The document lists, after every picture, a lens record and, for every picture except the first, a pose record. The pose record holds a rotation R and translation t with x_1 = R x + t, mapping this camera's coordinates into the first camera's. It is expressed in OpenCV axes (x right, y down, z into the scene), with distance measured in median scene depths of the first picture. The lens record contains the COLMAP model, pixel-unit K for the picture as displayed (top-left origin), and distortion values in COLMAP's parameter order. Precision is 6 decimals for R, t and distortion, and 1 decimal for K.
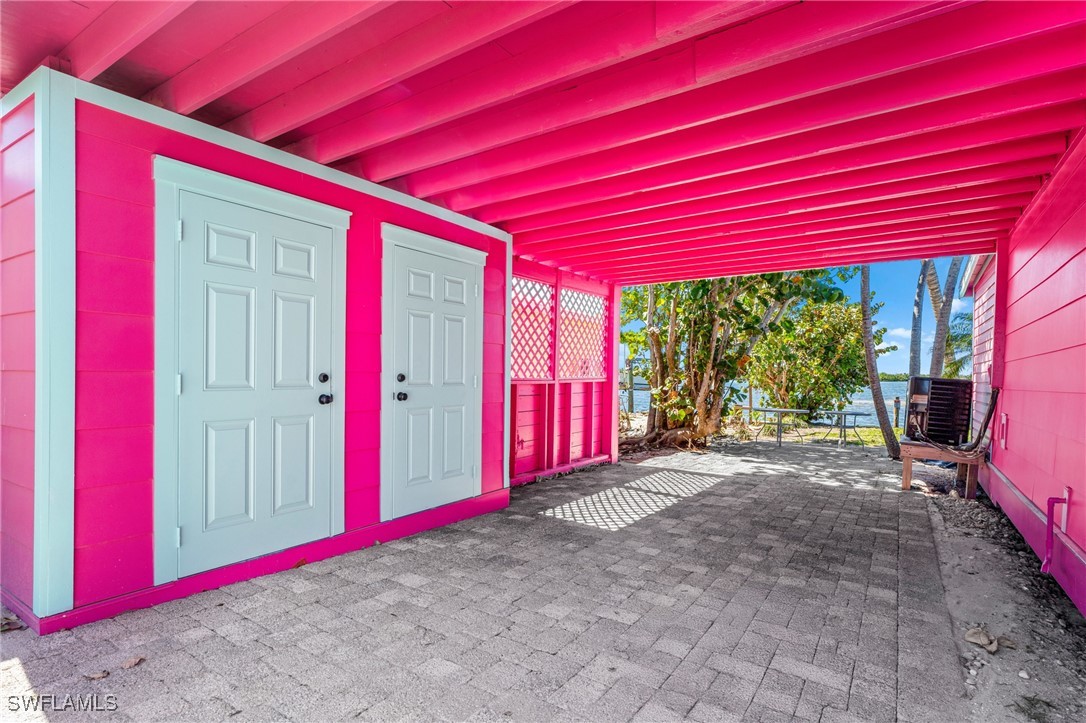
lens RADIAL K [[560.3, 0, 542.2], [0, 560.3, 370.2], [0, 0, 1]] dist [0.001710, 0.000159]
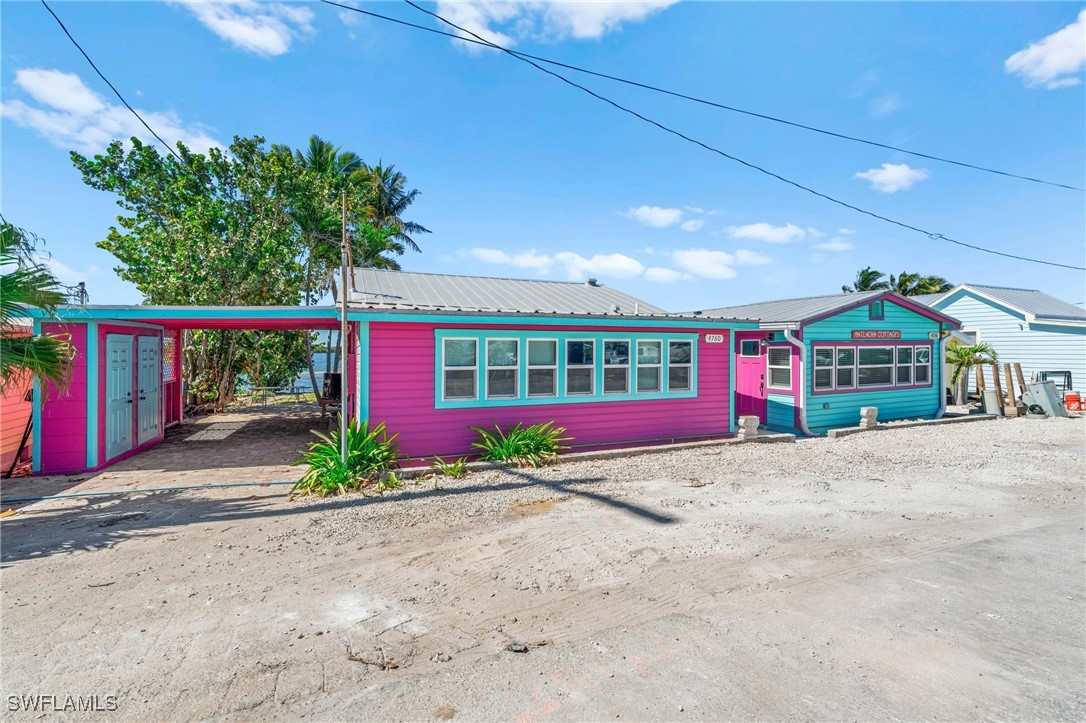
lens RADIAL K [[489.4, 0, 543.4], [0, 489.4, 354.0], [0, 0, 1]] dist [-0.000098, -0.000021]
pose [[0.564070, -0.020471, 0.825473, -0.434144], [0.002999, 0.999737, 0.022743, -0.084298], [-0.825722, -0.010353, 0.563983, -0.755732]]
